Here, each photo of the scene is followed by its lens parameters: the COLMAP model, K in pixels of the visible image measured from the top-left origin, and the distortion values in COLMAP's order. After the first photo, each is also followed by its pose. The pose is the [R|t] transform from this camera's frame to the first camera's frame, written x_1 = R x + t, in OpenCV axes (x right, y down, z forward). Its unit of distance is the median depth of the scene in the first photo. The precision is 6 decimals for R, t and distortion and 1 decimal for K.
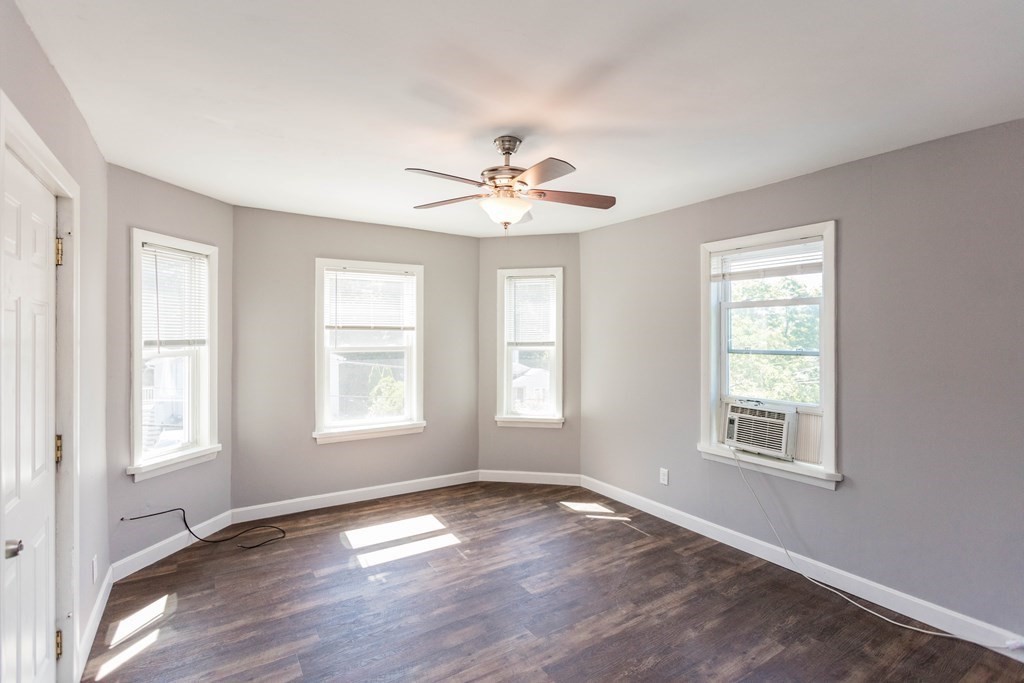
lens RADIAL K [[496.1, 0, 509.7], [0, 496.1, 336.5], [0, 0, 1]] dist [-0.003440, 0.004290]
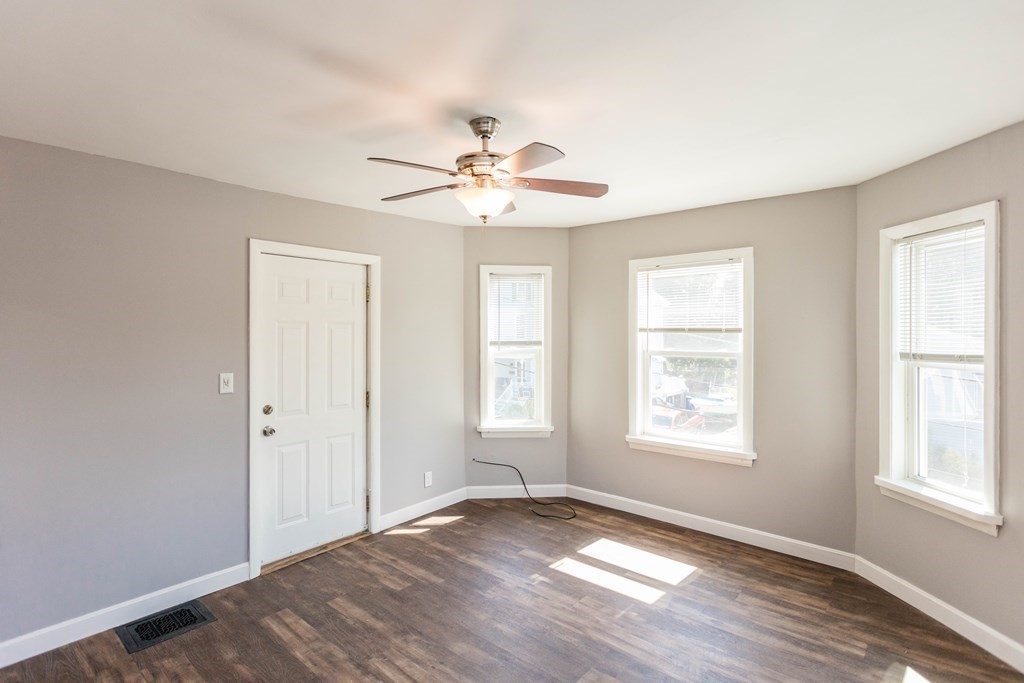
lens RADIAL K [[496.1, 0, 472.6], [0, 496.1, 333.7], [0, 0, 1]] dist [-0.003440, 0.004290]
pose [[0.260927, 0.001548, -0.965357, 0.513986], [-0.002476, 0.999996, 0.000935, -0.012015], [0.965355, 0.002146, 0.260930, 0.458328]]
